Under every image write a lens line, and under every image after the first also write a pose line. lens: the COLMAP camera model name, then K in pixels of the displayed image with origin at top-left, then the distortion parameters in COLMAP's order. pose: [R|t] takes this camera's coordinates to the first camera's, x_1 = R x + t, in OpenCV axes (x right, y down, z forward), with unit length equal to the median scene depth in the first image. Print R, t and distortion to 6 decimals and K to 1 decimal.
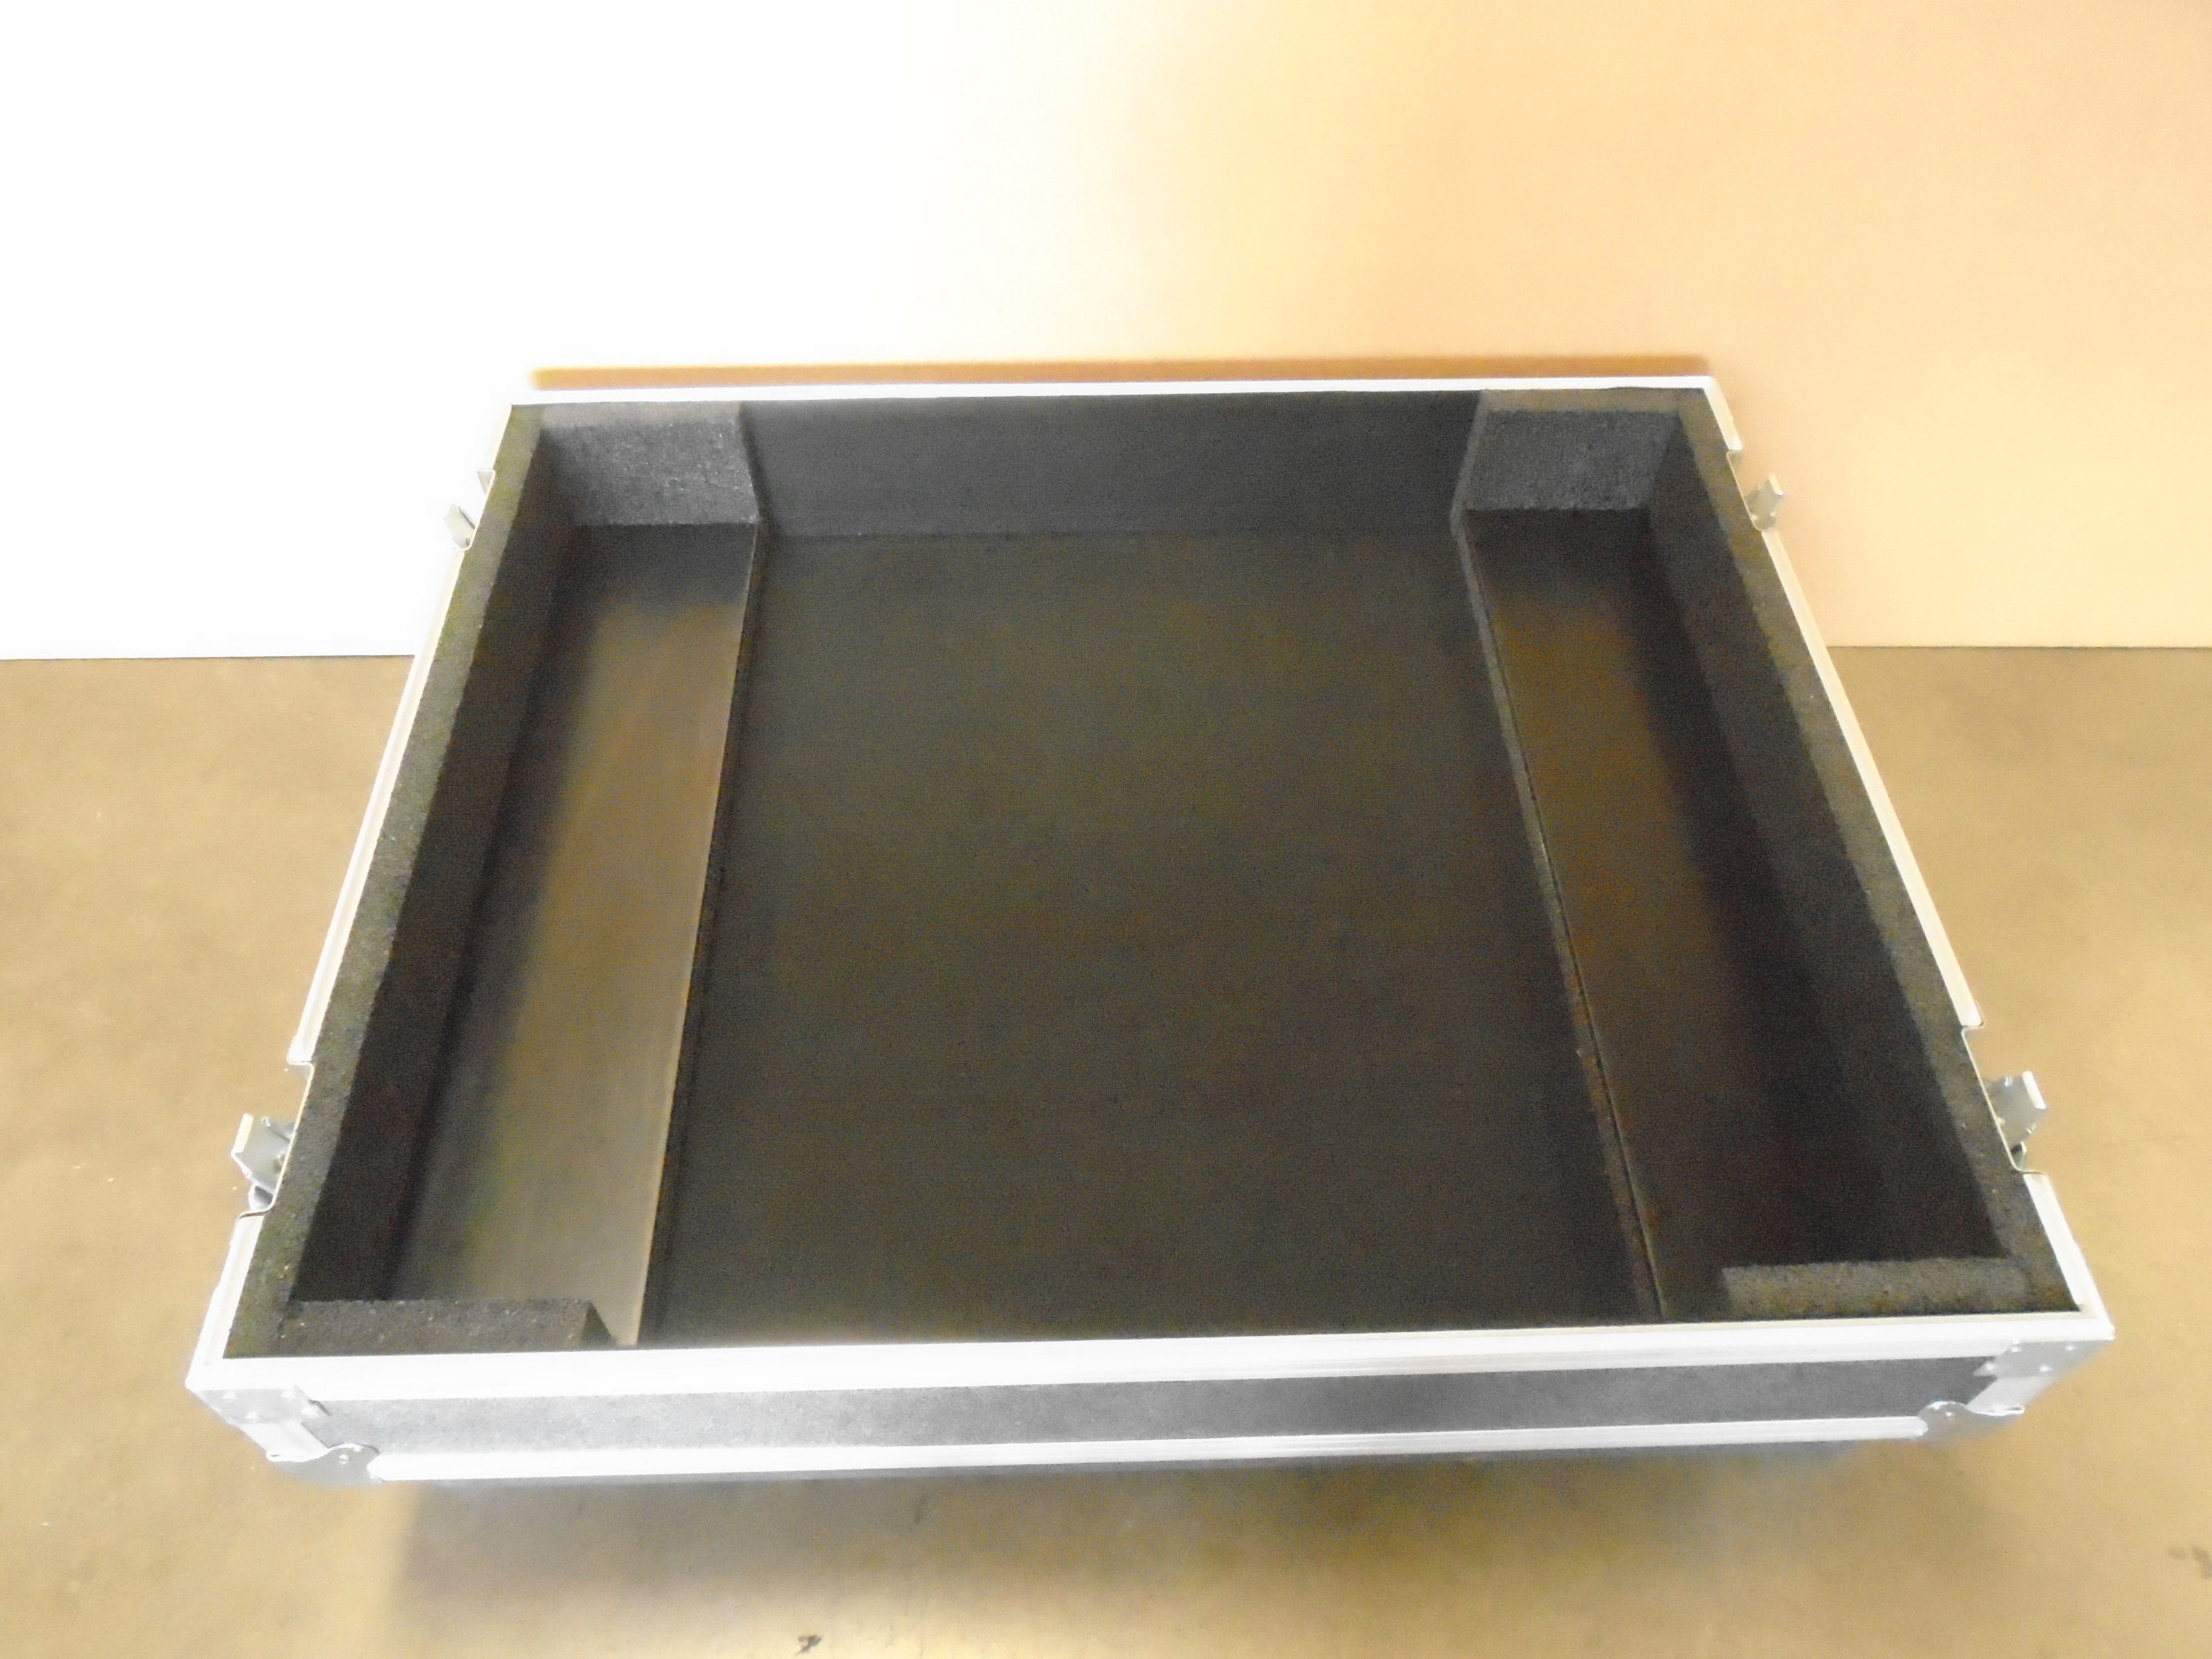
lens RADIAL K [[1692.0, 0, 1091.7], [0, 1692.0, 840.6], [0, 0, 1]] dist [-0.002699, -0.006238]
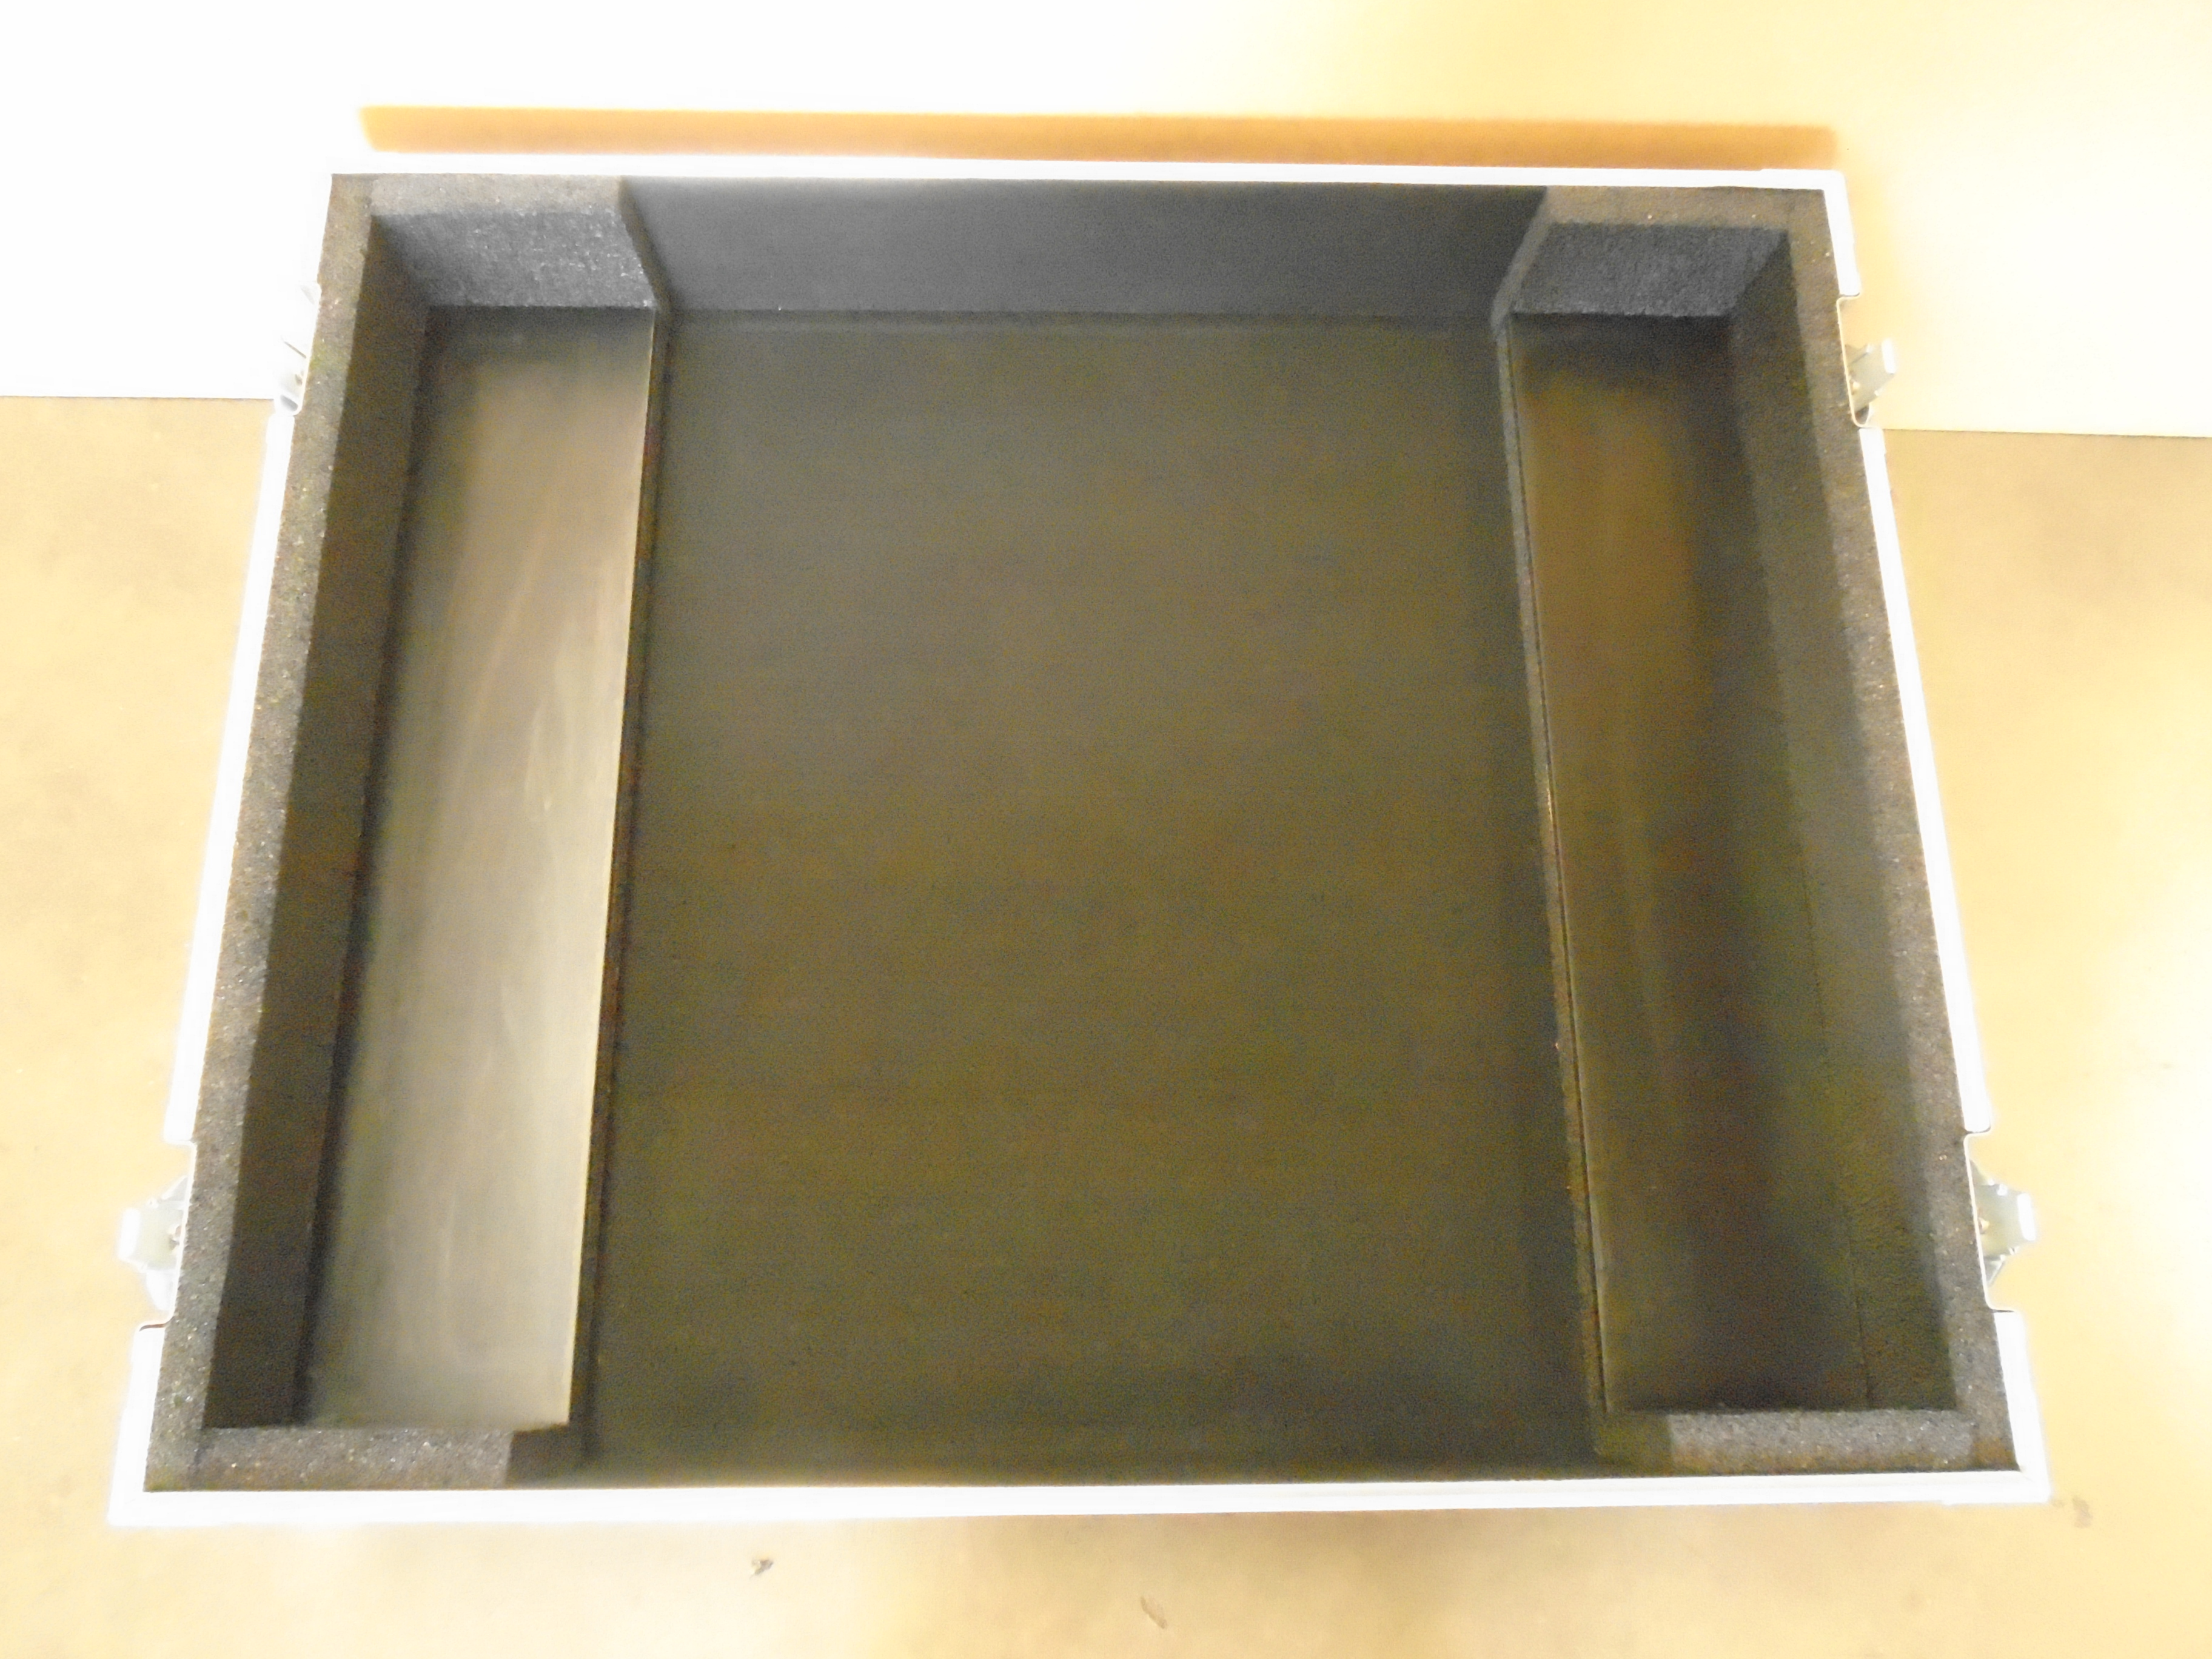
lens RADIAL K [[1692.0, 0, 1091.7], [0, 1692.0, 840.6], [0, 0, 1]] dist [-0.002699, -0.006238]
pose [[0.999566, 0.024623, 0.016179, 0.009227], [-0.028895, 0.926574, 0.375002, -0.282000], [-0.005757, -0.375306, 0.926883, 0.147697]]
